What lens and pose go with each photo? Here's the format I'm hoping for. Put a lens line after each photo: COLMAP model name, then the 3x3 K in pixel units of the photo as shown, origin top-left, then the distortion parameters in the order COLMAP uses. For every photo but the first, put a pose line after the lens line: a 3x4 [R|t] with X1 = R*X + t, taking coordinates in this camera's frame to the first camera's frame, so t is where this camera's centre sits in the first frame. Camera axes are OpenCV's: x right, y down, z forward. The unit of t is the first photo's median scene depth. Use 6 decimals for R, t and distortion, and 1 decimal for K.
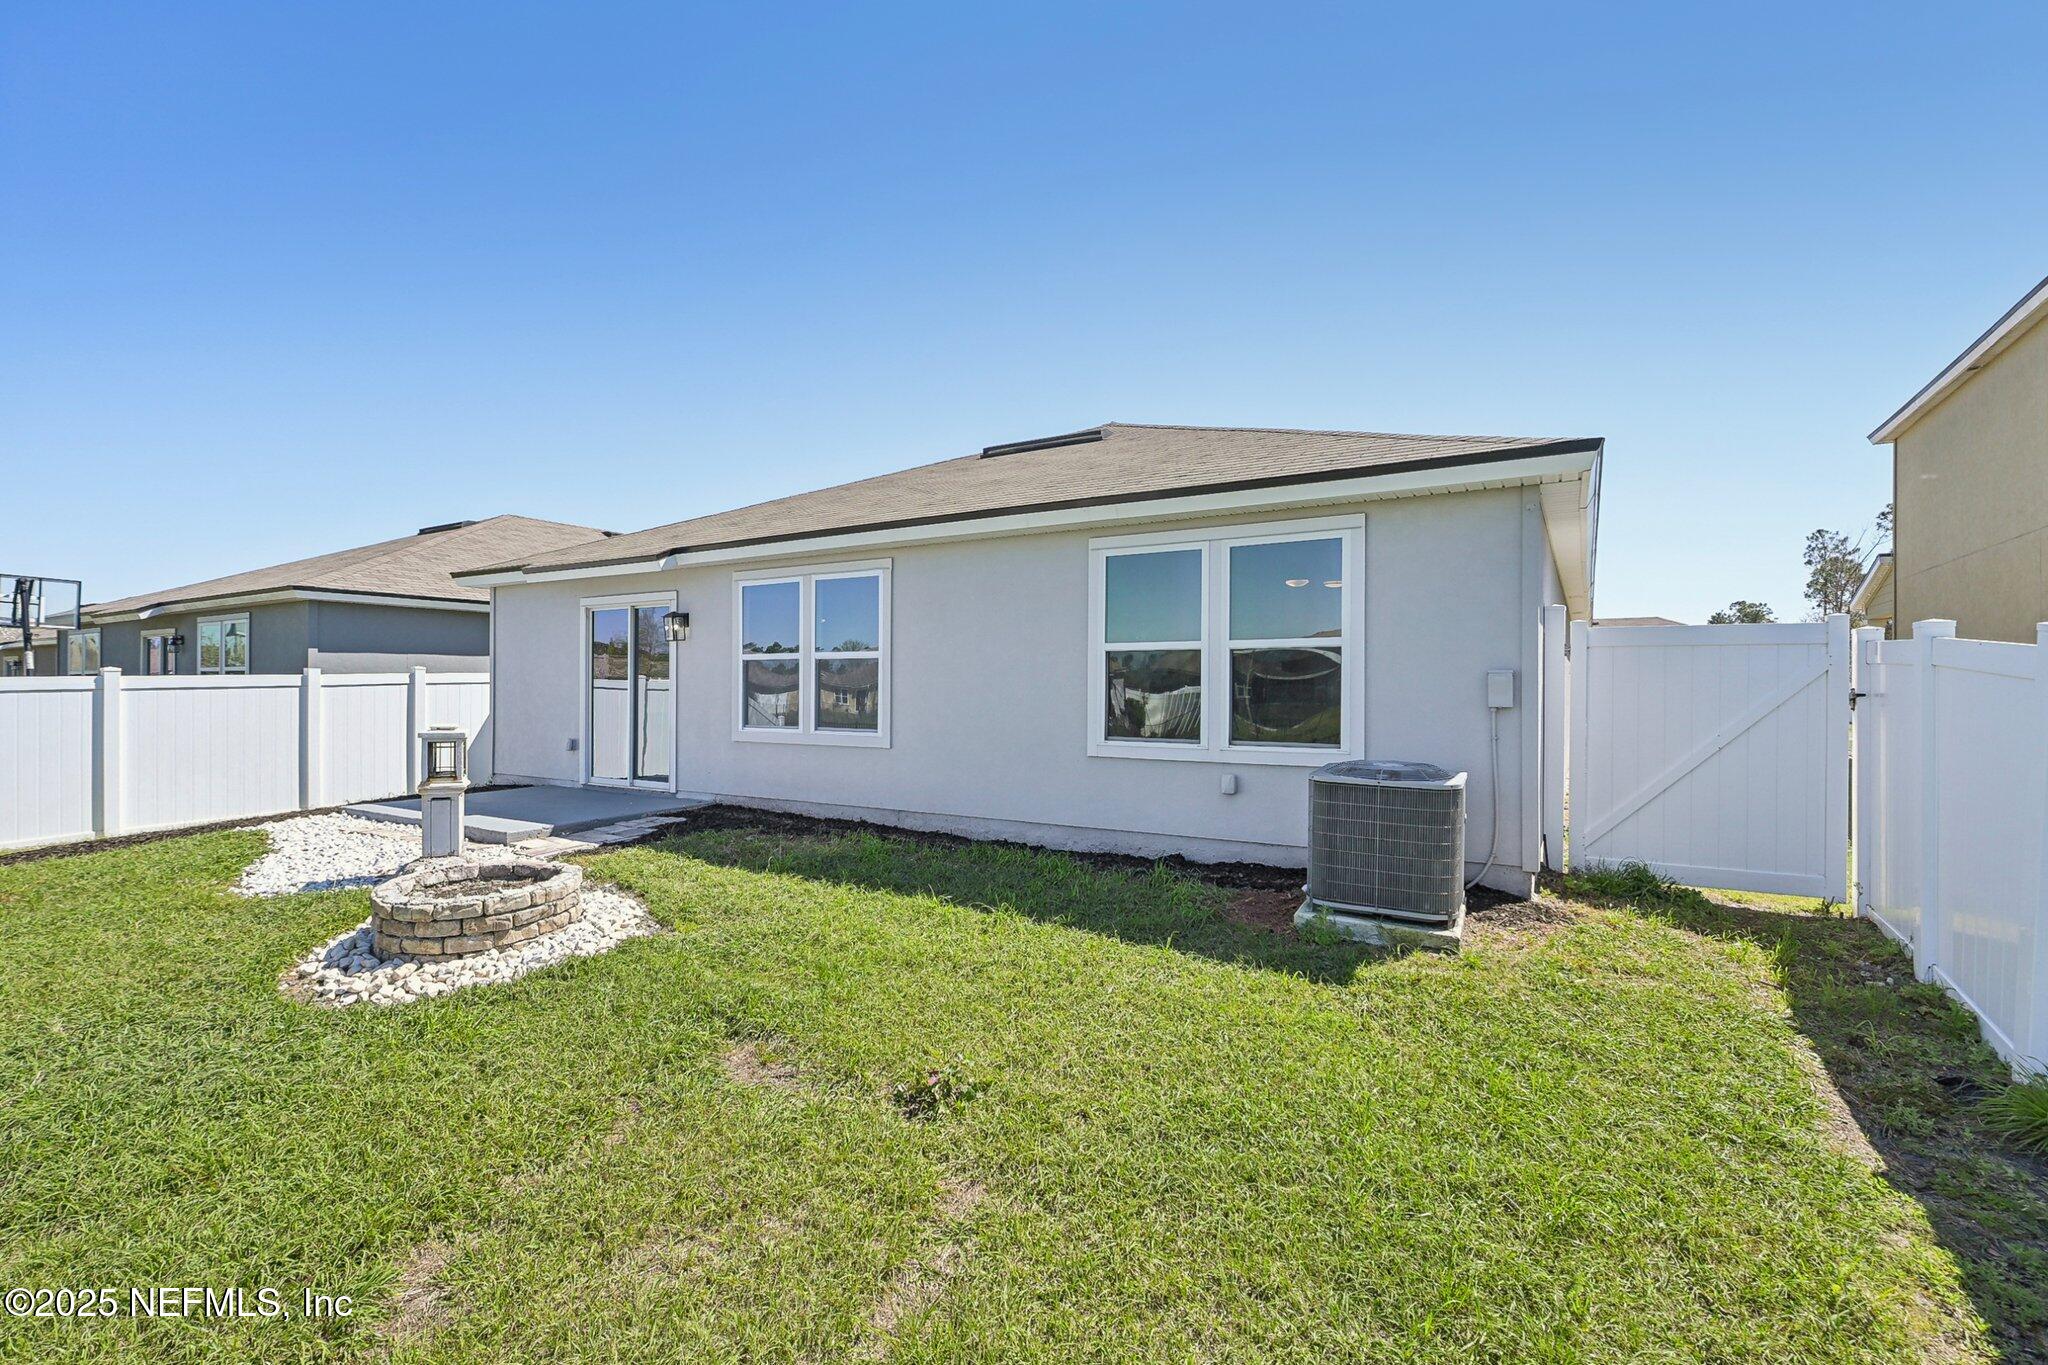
lens RADIAL K [[902.7, 0, 1033.8], [0, 902.7, 689.1], [0, 0, 1]] dist [0.001164, 0.000752]
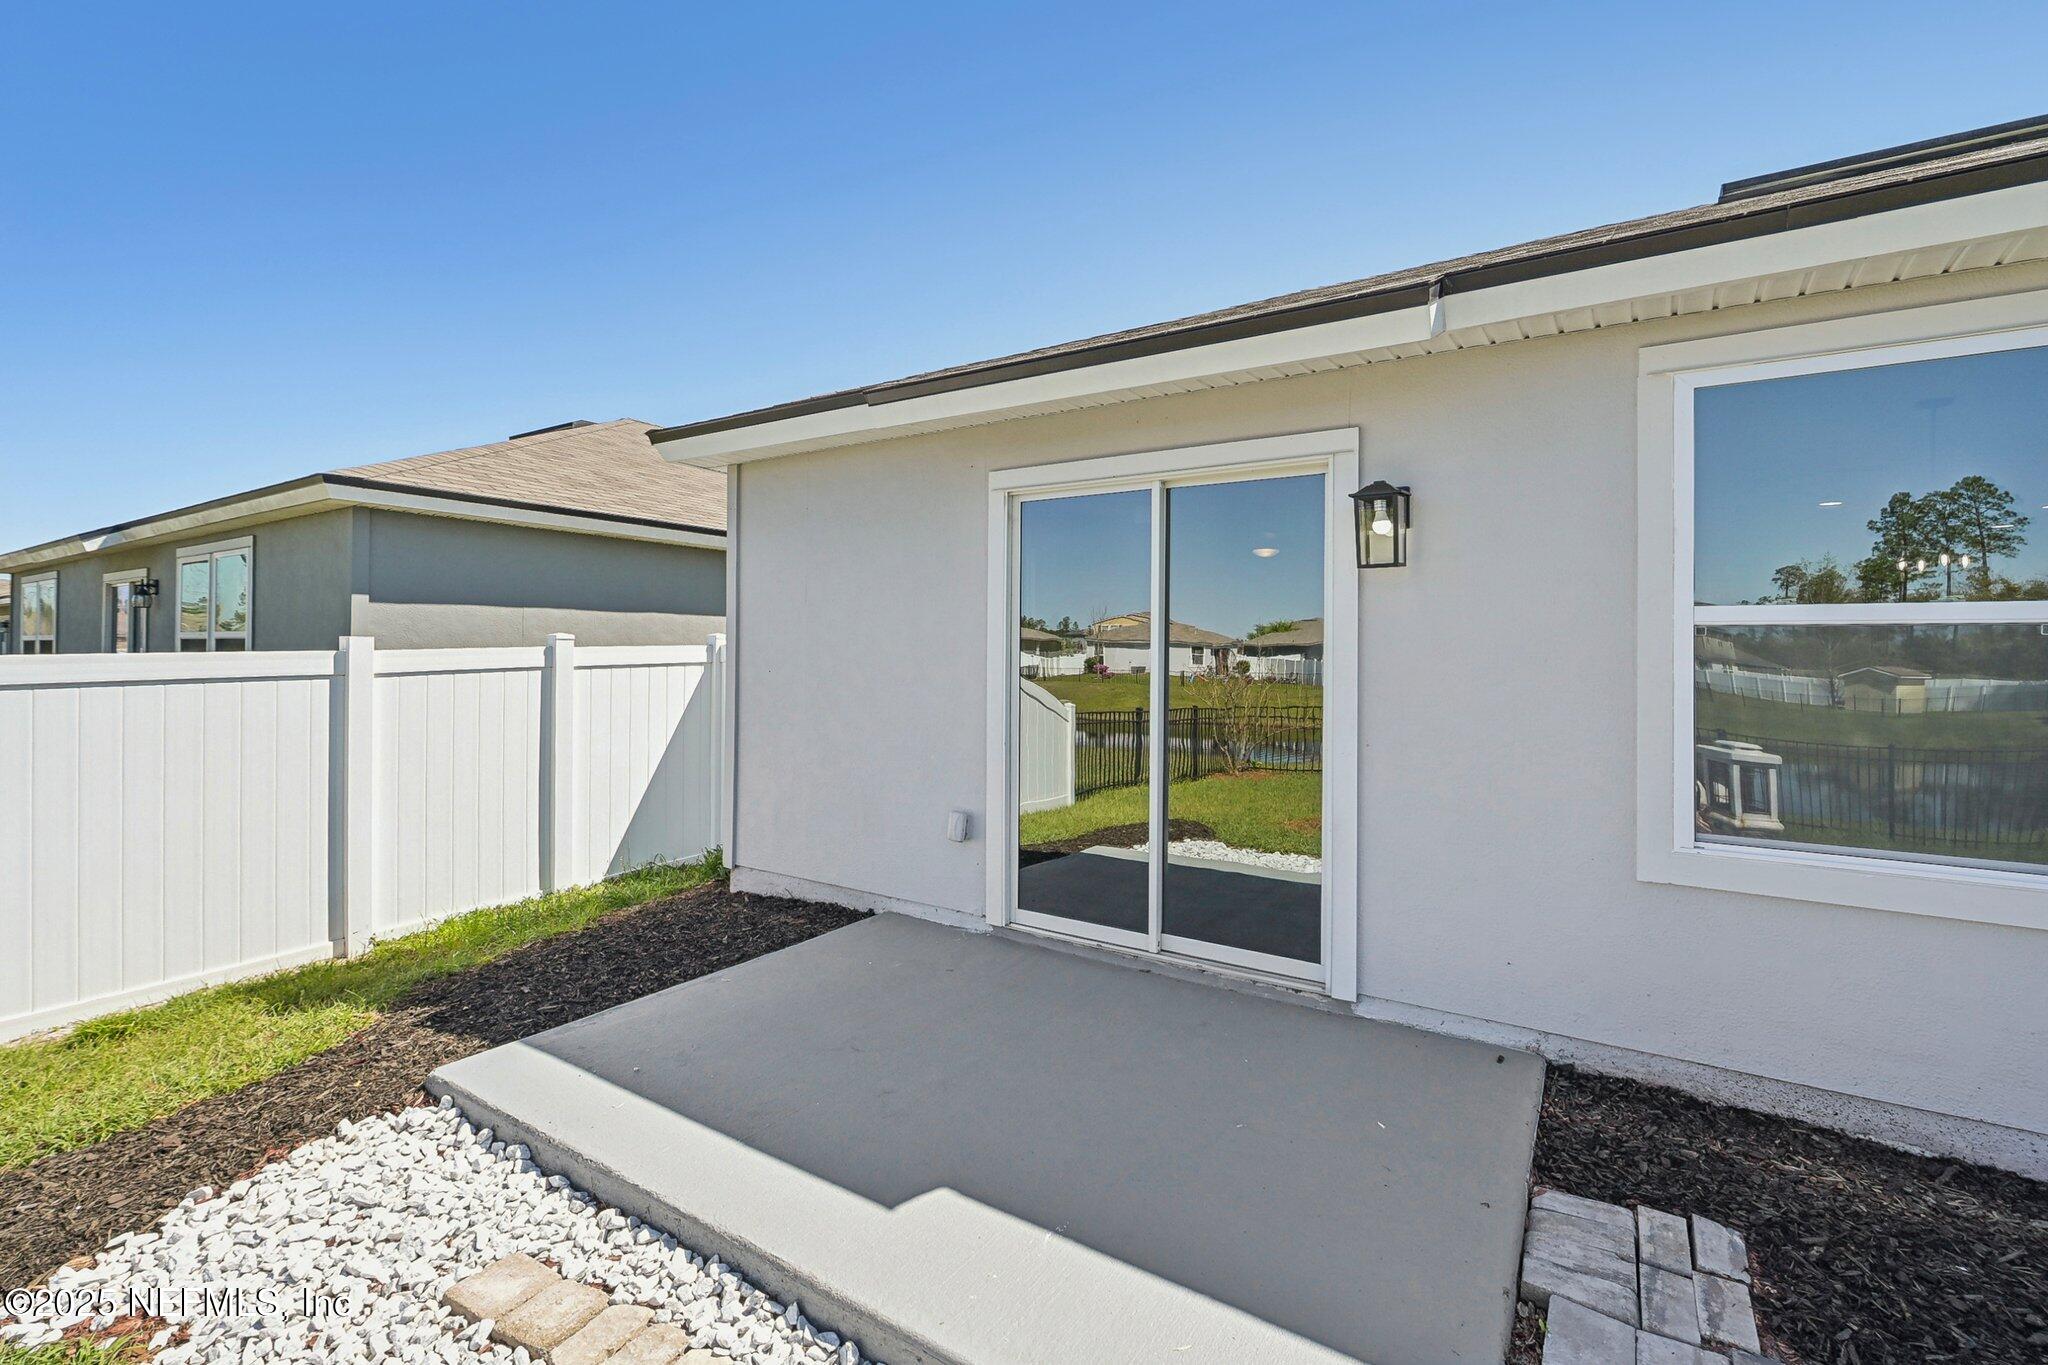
lens RADIAL K [[902.7, 0, 1030.0], [0, 902.7, 663.0], [0, 0, 1]] dist [0.001164, 0.000752]
pose [[0.999234, 0.007567, -0.038399, -0.529079], [-0.007291, 0.999947, 0.007327, -0.018734], [0.038452, -0.007042, 0.999236, 0.667815]]
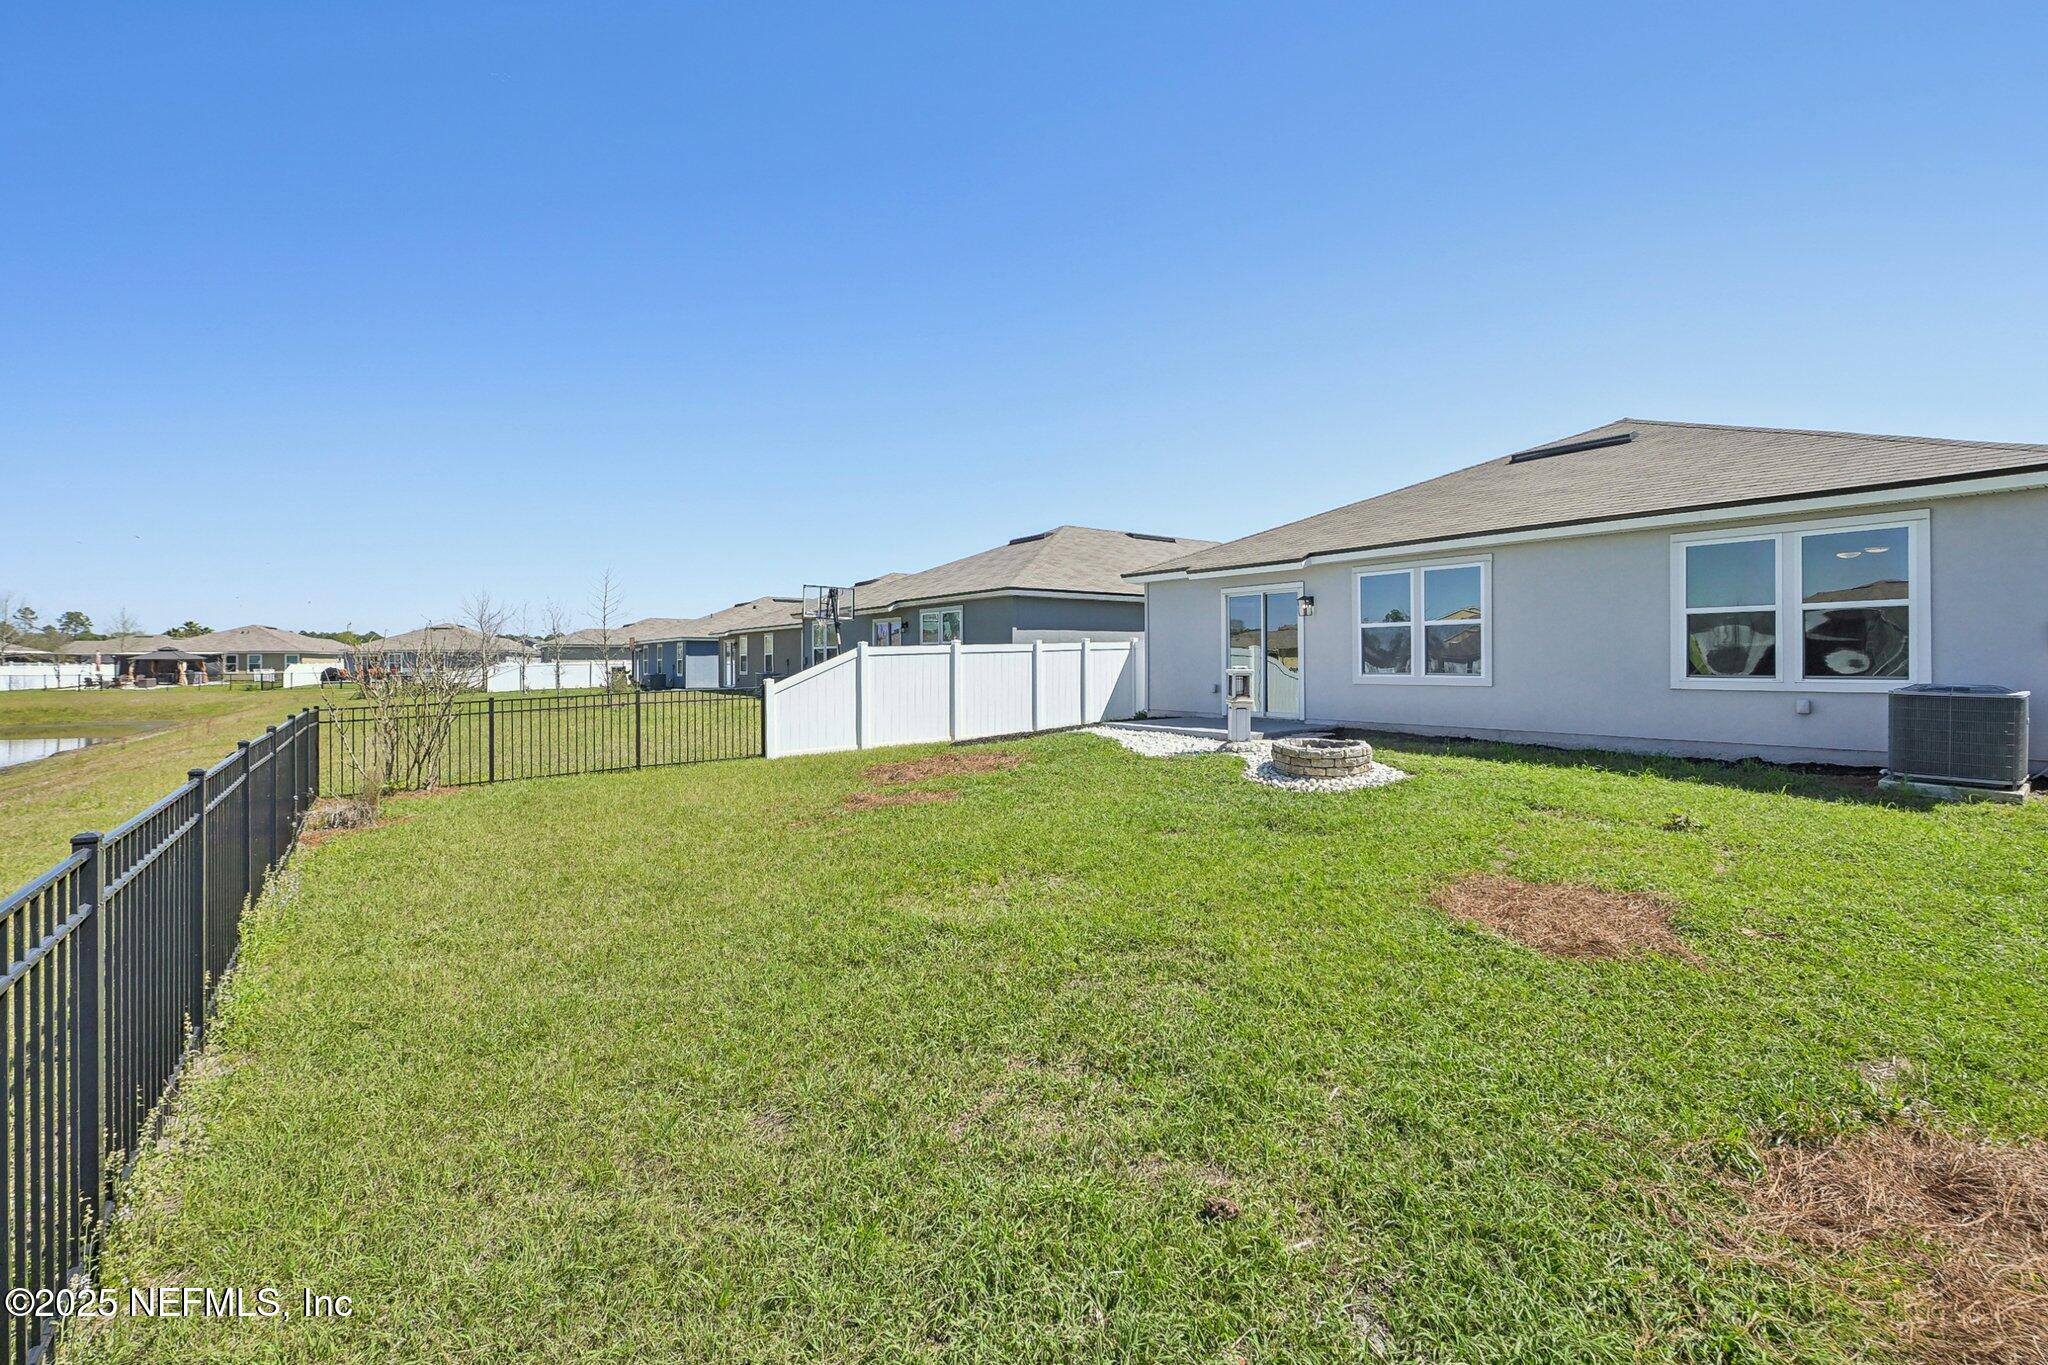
lens RADIAL K [[902.7, 0, 1039.0], [0, 902.7, 654.1], [0, 0, 1]] dist [0.001164, 0.000752]
pose [[0.920632, -0.009049, -0.390326, -0.229878], [0.005094, 0.999925, -0.011167, 0.023570], [0.390398, 0.008292, 0.920609, -0.528144]]
